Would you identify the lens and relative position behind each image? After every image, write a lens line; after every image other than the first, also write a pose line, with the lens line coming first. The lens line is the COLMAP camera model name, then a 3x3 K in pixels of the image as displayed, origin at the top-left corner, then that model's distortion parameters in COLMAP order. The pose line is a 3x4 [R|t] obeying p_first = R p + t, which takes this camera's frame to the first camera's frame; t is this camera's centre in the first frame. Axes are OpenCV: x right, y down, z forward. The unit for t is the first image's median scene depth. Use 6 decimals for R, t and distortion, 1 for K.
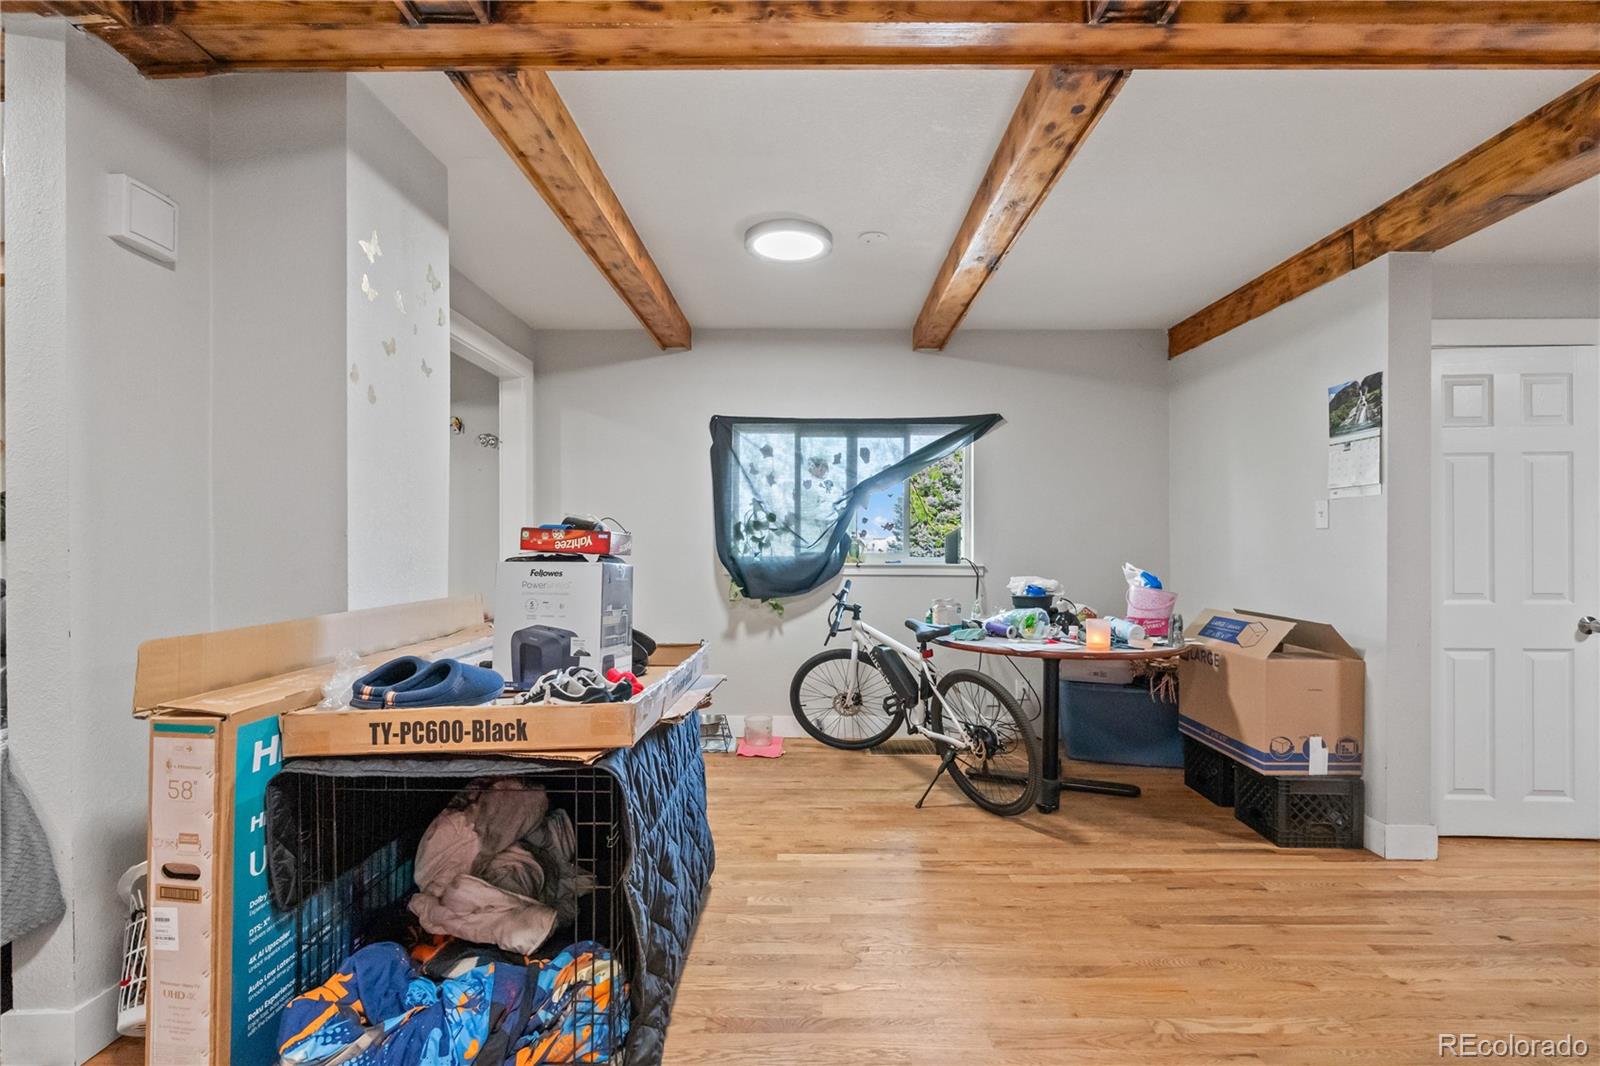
lens RADIAL K [[739.7, 0, 784.3], [0, 739.7, 541.4], [0, 0, 1]] dist [-0.007352, 0.003327]
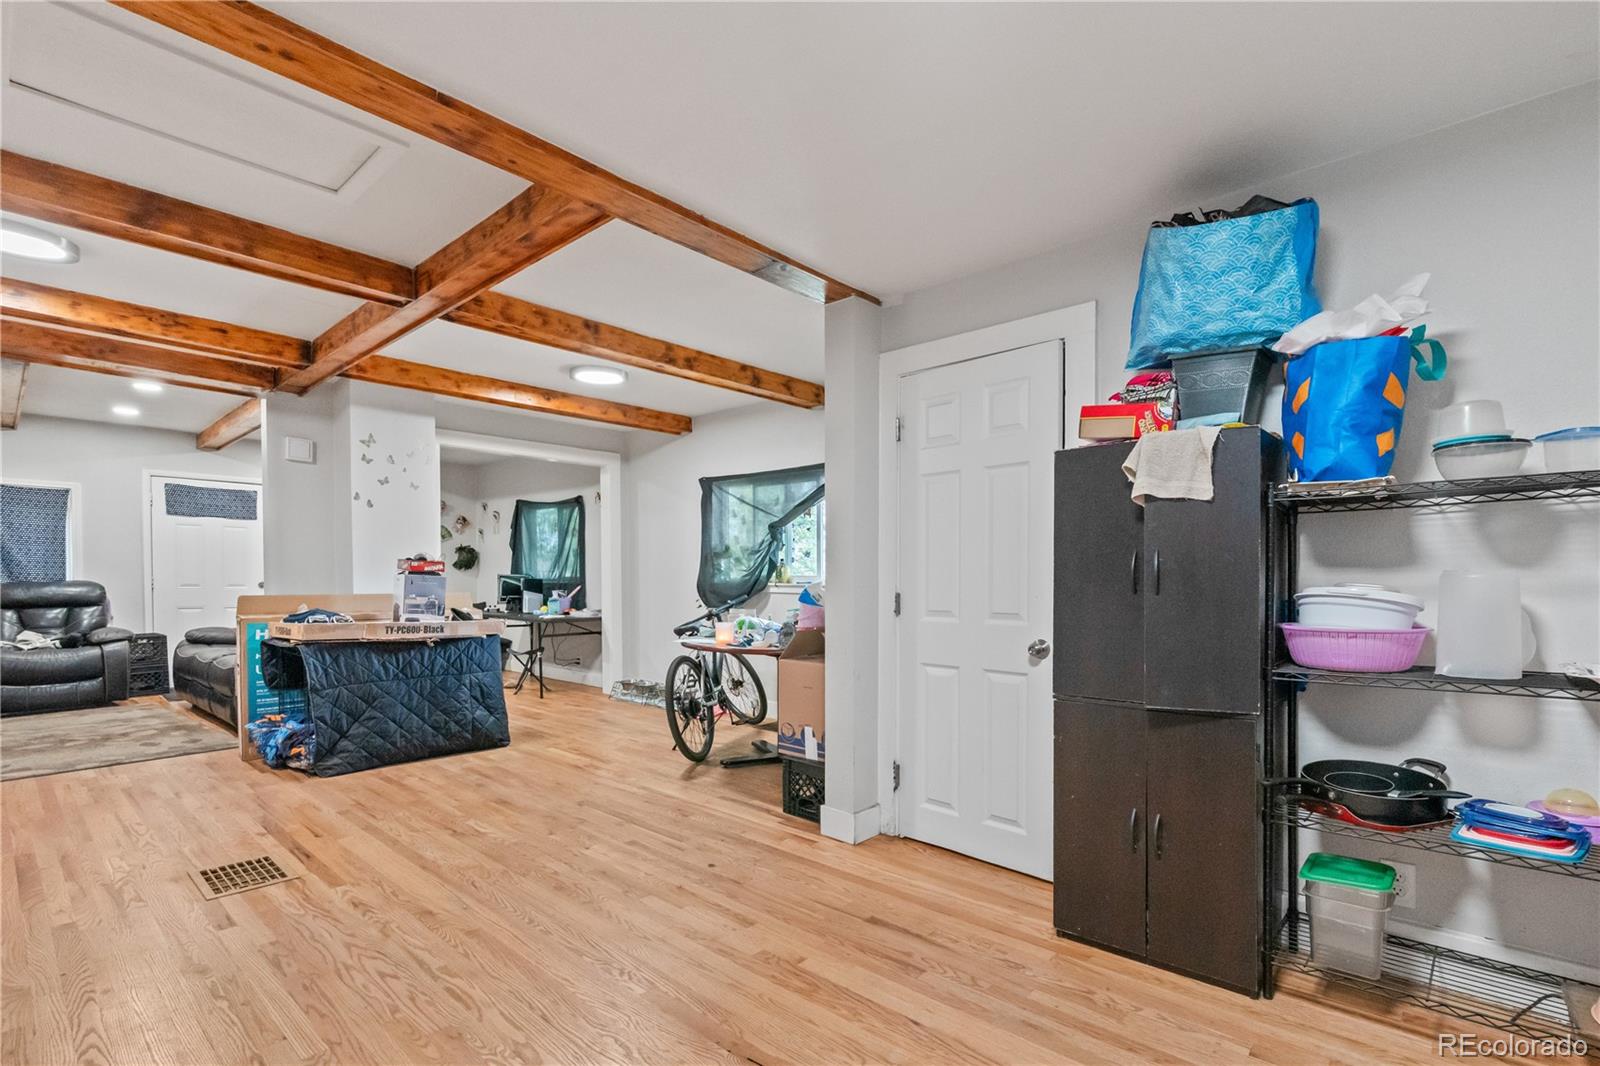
lens RADIAL K [[739.7, 0, 799.8], [0, 739.7, 595.5], [0, 0, 1]] dist [-0.007352, 0.003327]
pose [[0.740931, 0.018730, -0.671320, 1.501420], [0.002474, 0.999528, 0.030618, 0.018186], [0.671577, -0.024346, 0.740535, 0.118212]]
